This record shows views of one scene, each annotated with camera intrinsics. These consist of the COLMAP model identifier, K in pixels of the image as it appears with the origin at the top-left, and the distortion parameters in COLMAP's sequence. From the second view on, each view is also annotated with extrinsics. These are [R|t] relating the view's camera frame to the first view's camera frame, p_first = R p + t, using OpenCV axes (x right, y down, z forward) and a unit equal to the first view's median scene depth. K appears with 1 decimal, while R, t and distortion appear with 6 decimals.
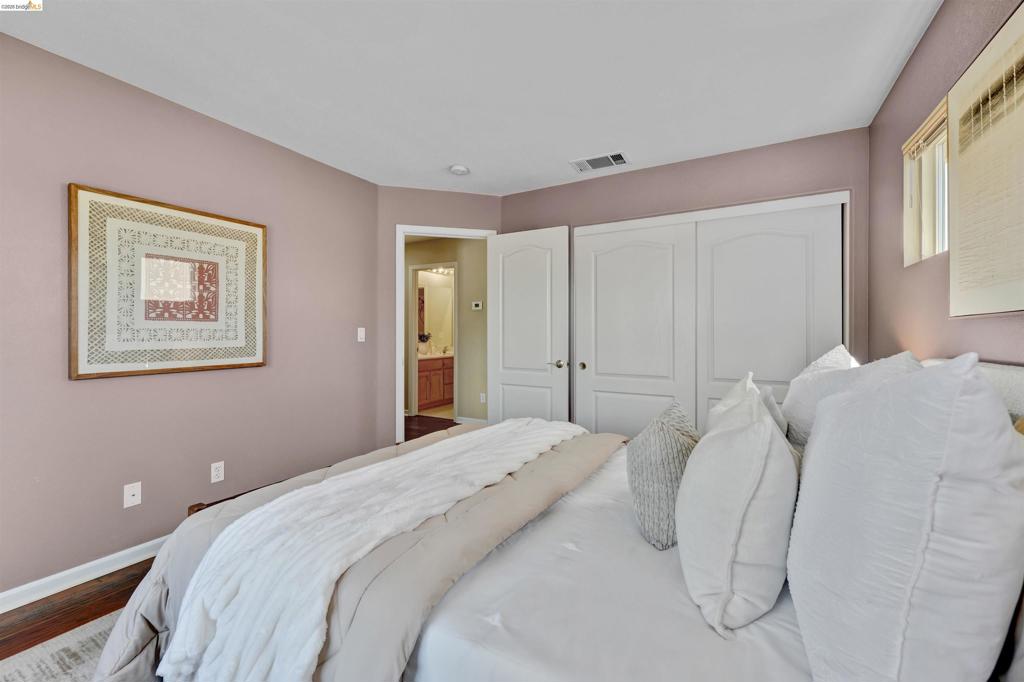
lens RADIAL K [[409.2, 0, 507.9], [0, 409.2, 334.1], [0, 0, 1]] dist [-0.000093, -0.000738]
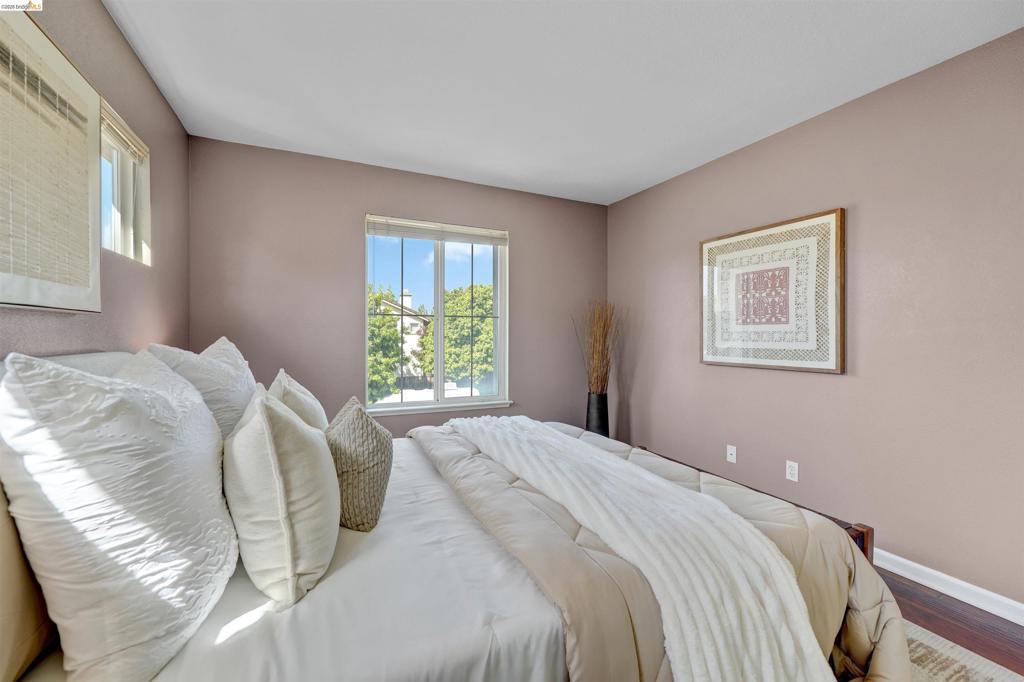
lens RADIAL K [[409.2, 0, 511.9], [0, 409.2, 339.7], [0, 0, 1]] dist [-0.000093, -0.000738]
pose [[-0.558629, 0.016228, -0.829259, 0.534991], [0.000151, 0.999811, 0.019464, -0.011149], [0.829418, 0.010748, -0.558526, 1.001933]]
